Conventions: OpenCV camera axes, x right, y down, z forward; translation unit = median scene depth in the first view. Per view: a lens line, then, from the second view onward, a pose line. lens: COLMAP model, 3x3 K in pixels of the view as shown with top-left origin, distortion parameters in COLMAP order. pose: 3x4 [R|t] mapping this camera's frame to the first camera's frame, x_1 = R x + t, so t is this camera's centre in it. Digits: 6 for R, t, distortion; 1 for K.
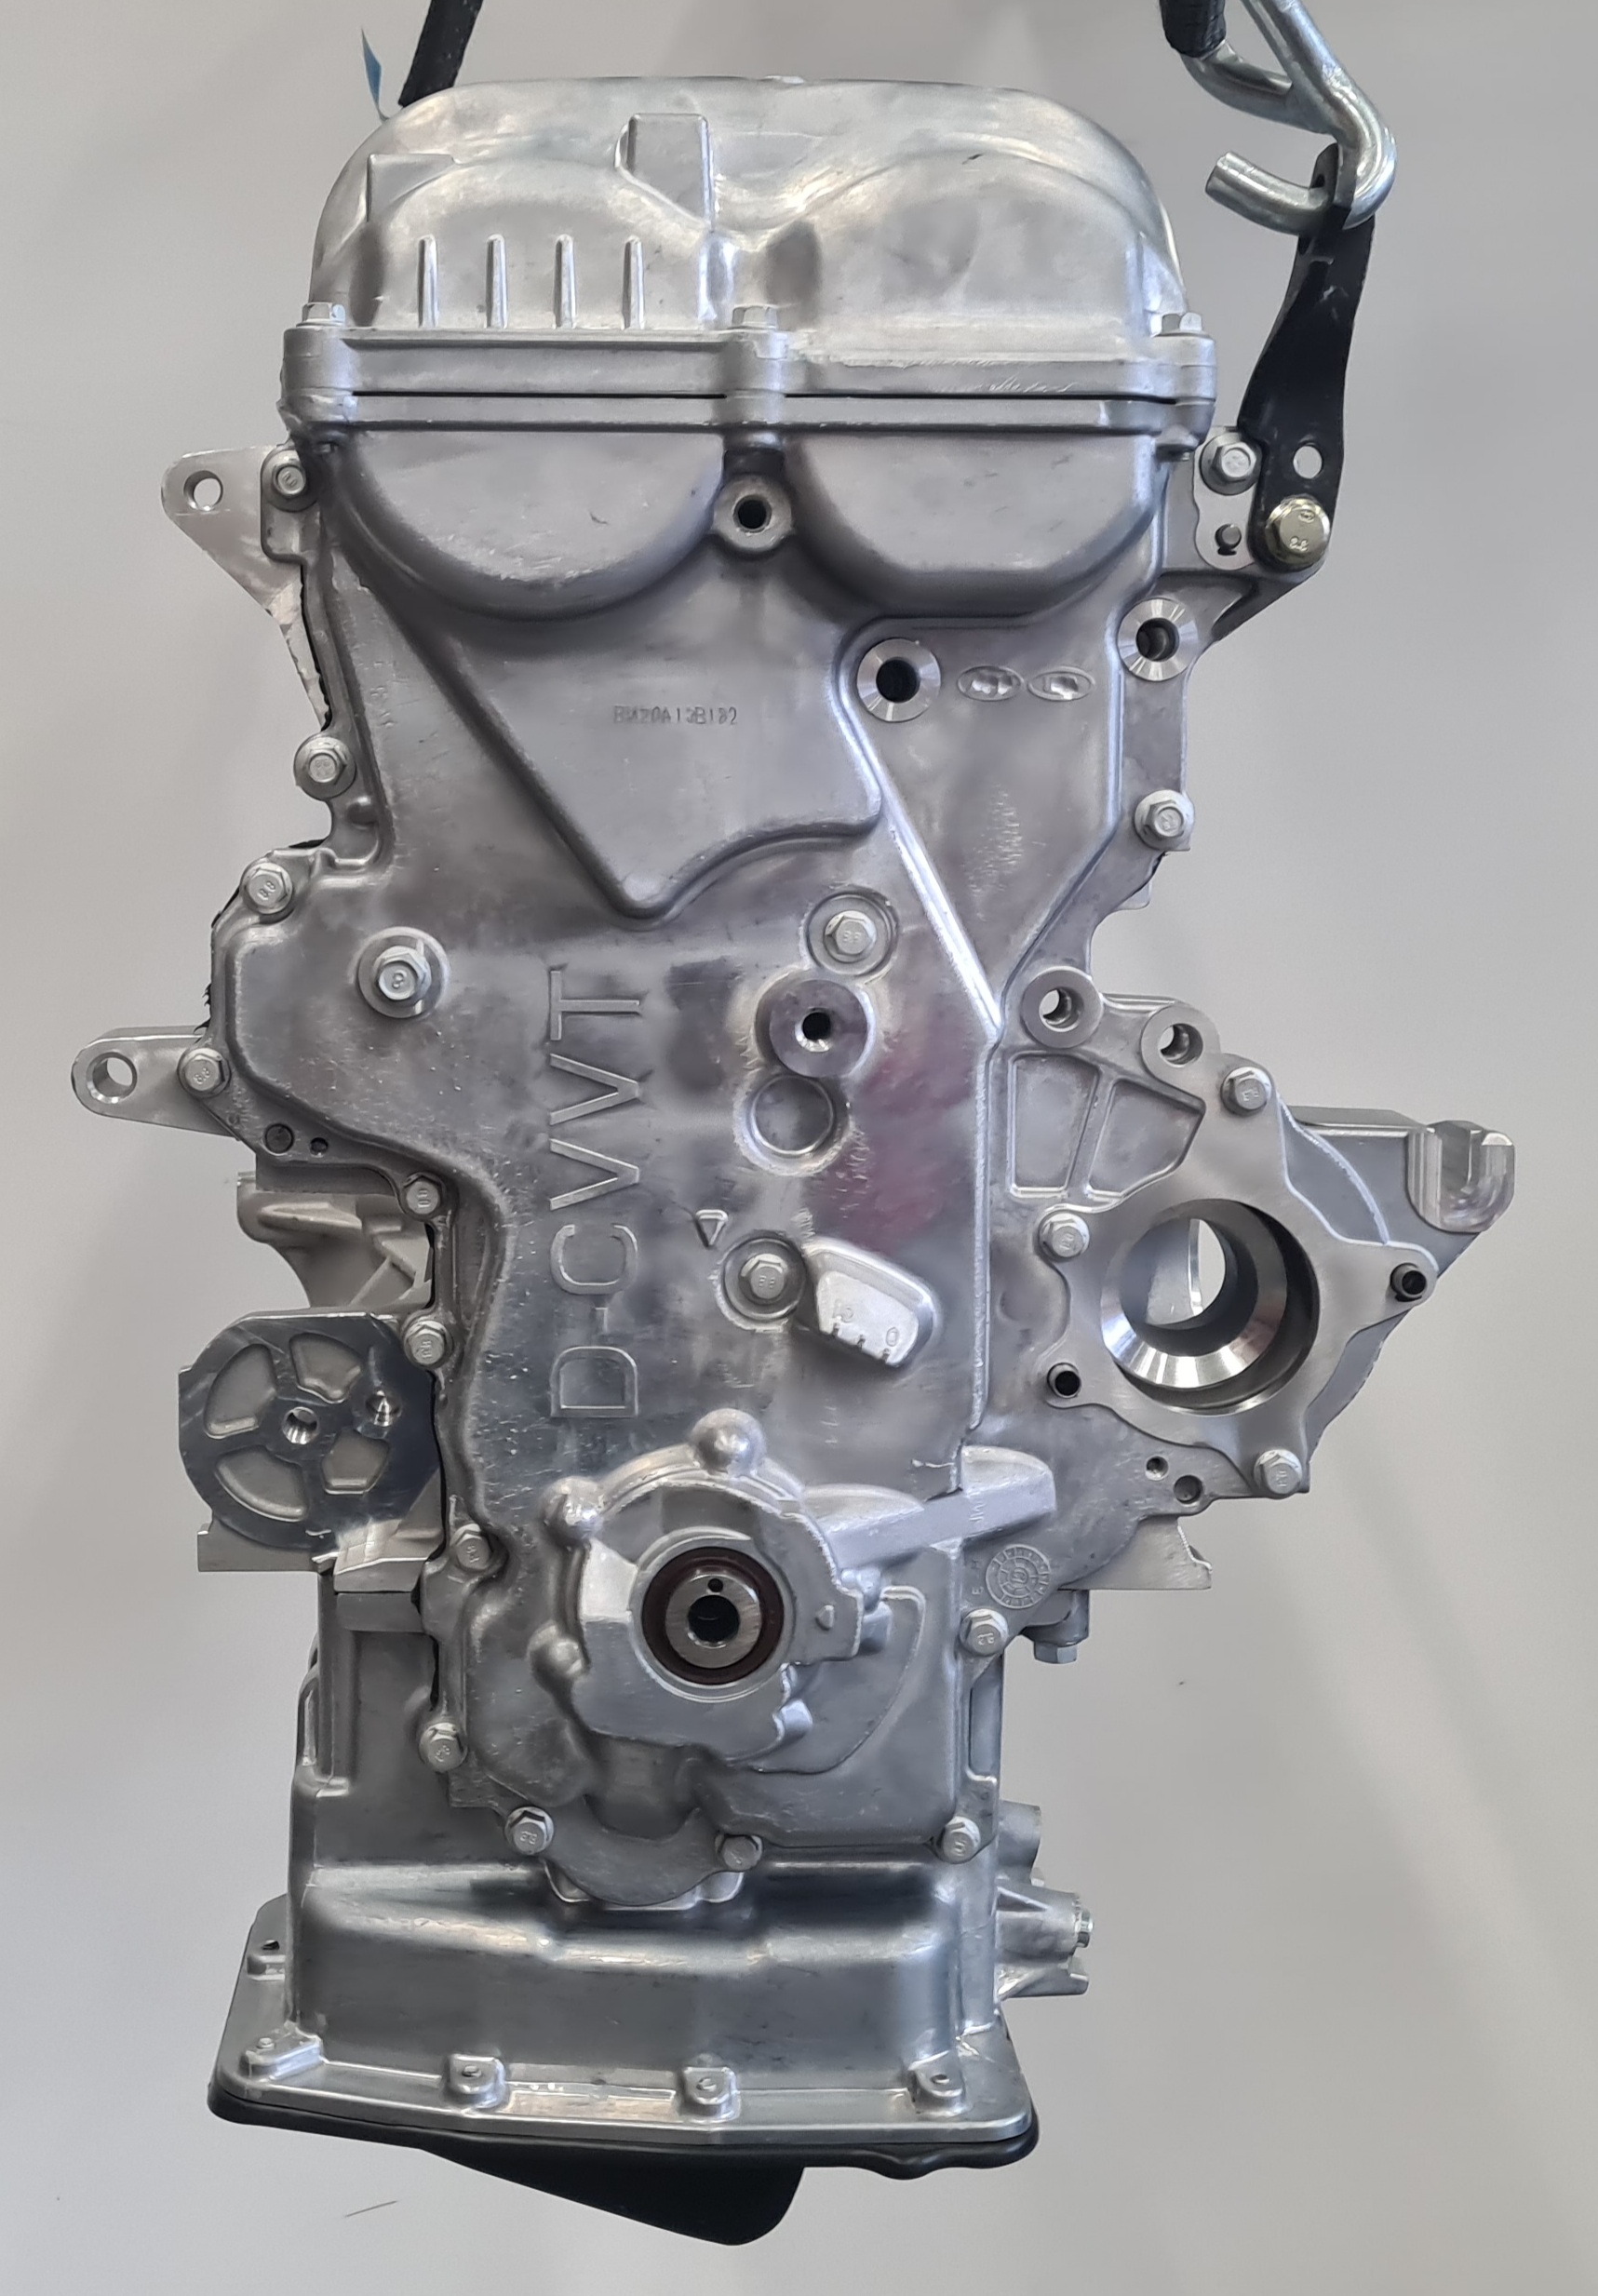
lens RADIAL K [[2960.6, 0, 799.0], [0, 2960.6, 1148.0], [0, 0, 1]] dist [0.008804, 0.037264]
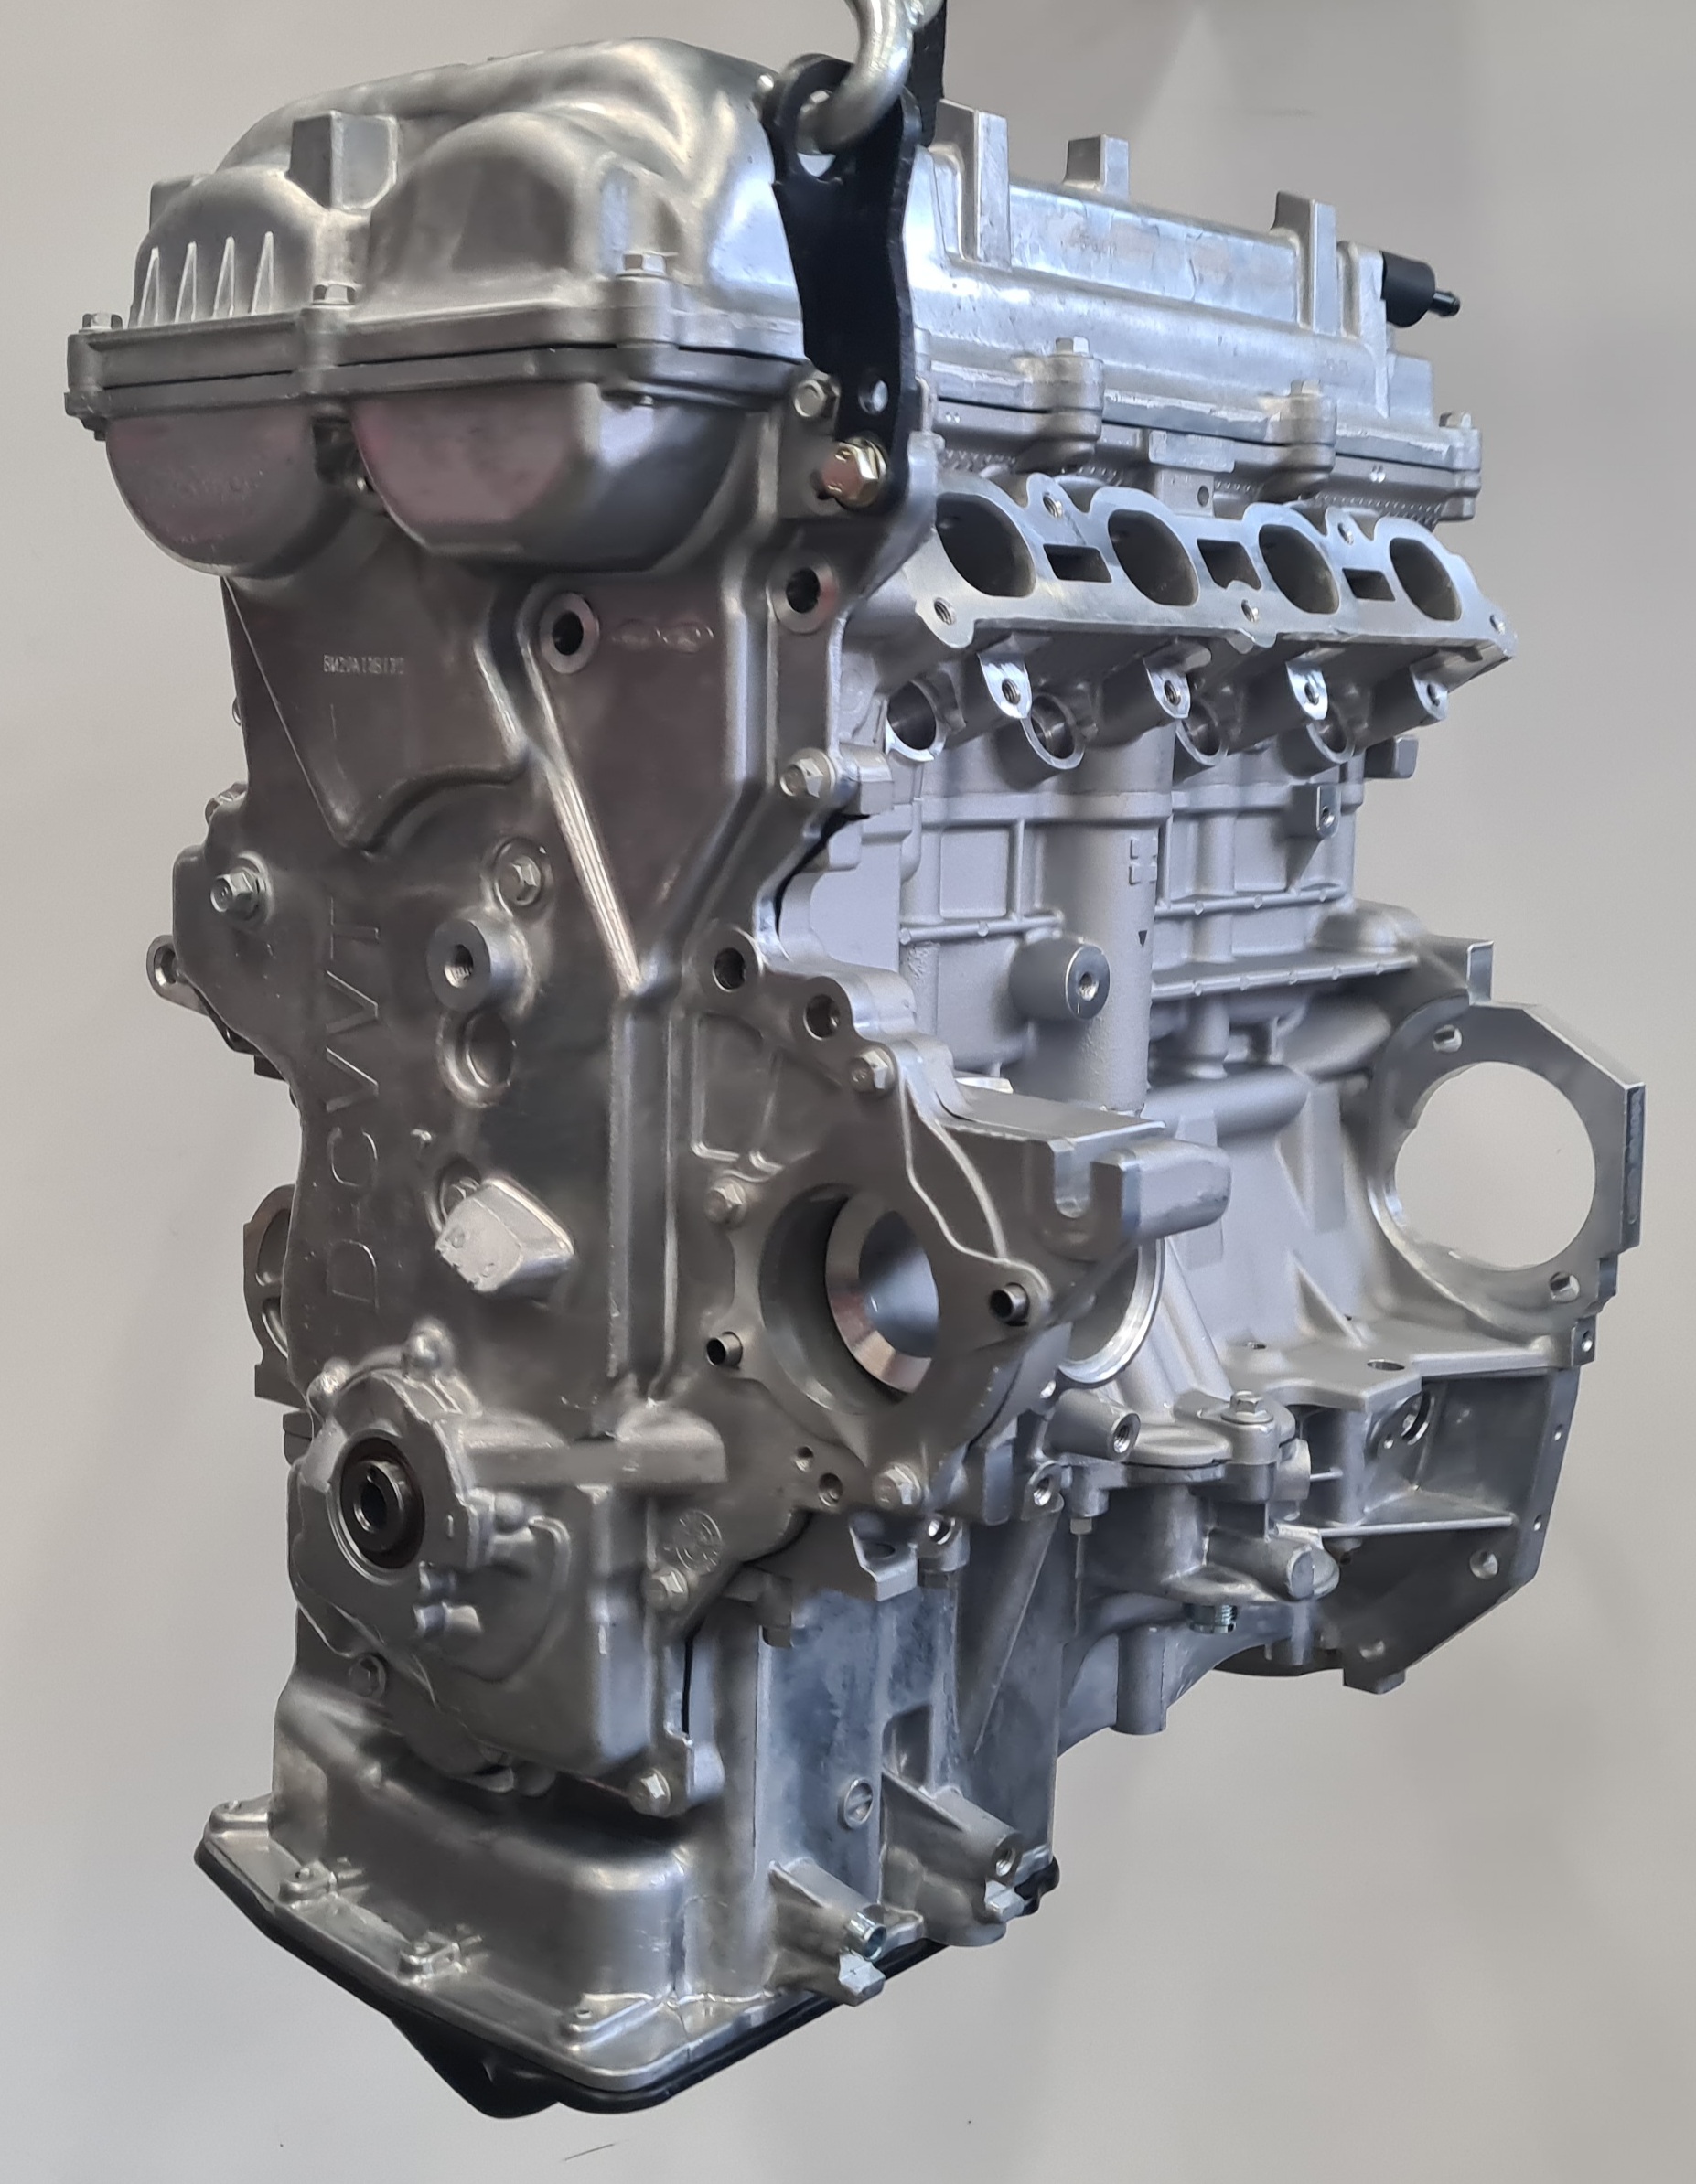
lens RADIAL K [[2862.3, 0, 848.0], [0, 2862.3, 1092.0], [0, 0, 1]] dist [-0.012552, -0.036986]
pose [[0.749798, 0.102275, -0.653714, 0.758195], [-0.110394, 0.993470, 0.028811, -0.039185], [0.652392, 0.050564, 0.756193, 0.317656]]
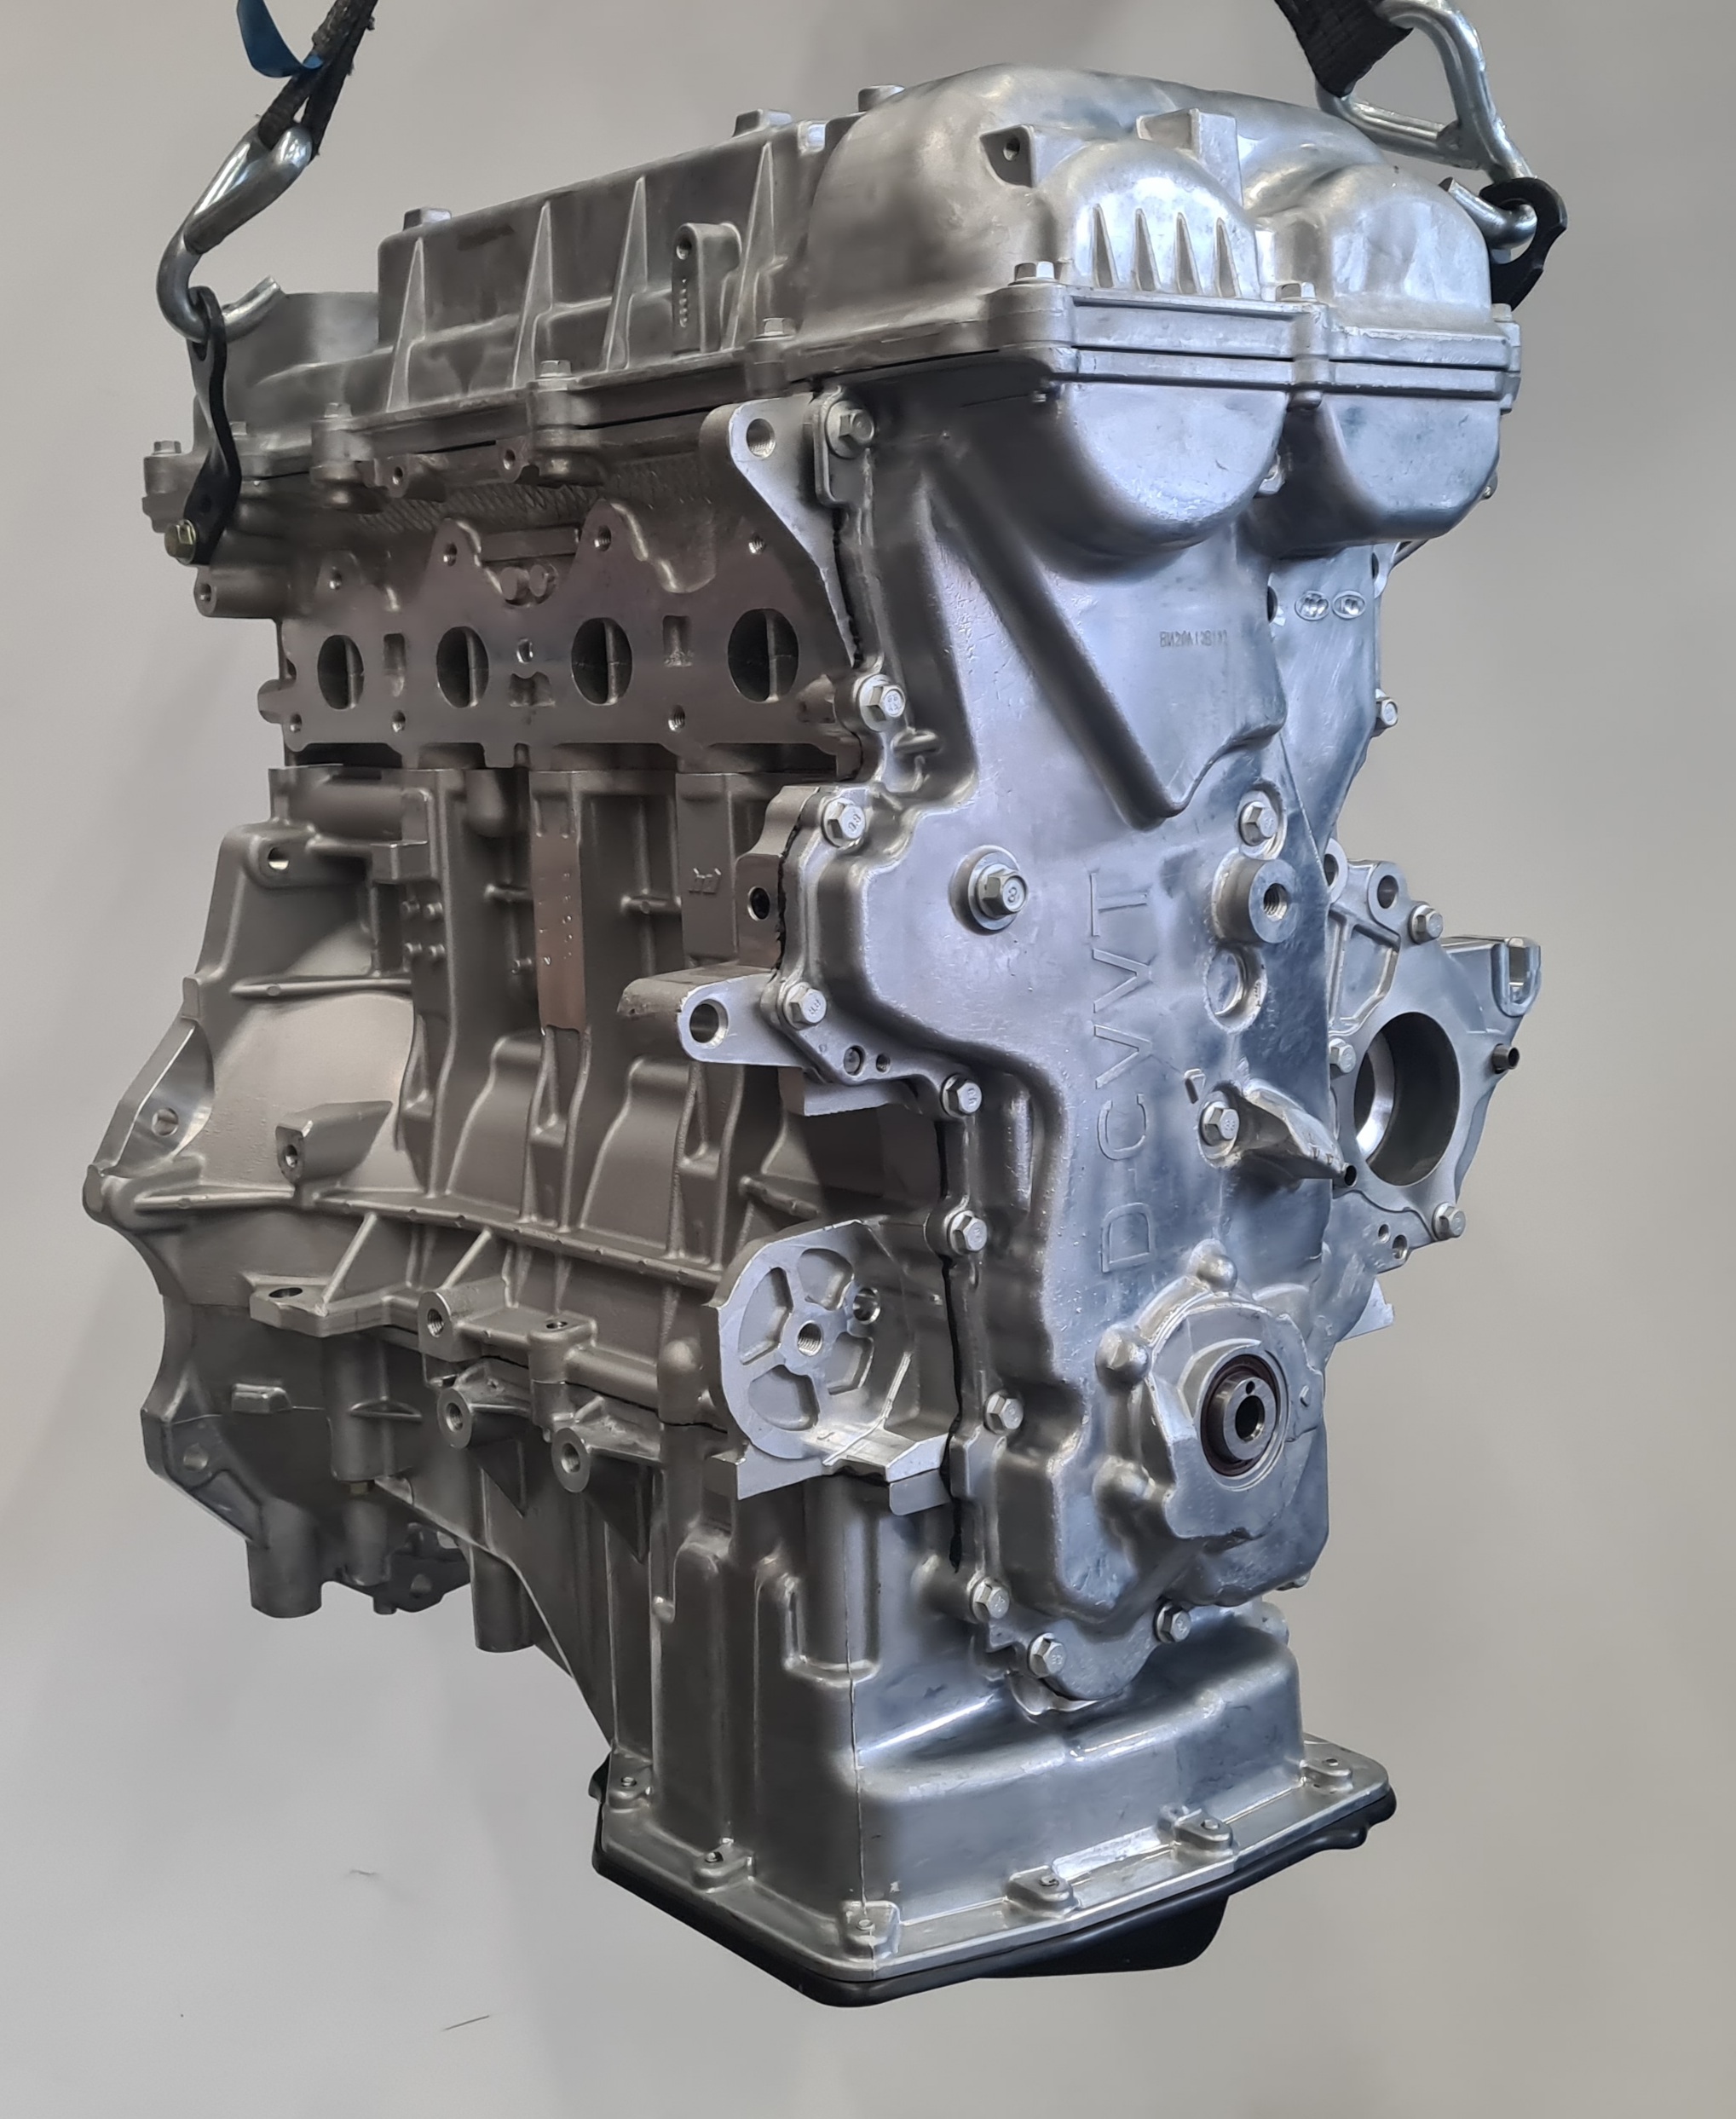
lens RADIAL K [[2608.0, 0, 868.0], [0, 2608.0, 1059.5], [0, 0, 1]] dist [0.022754, -0.003835]
pose [[0.783446, -0.131889, 0.607304, -0.739057], [0.127463, 0.990547, 0.050686, -0.049915], [-0.608248, 0.037699, 0.792851, 0.271082]]
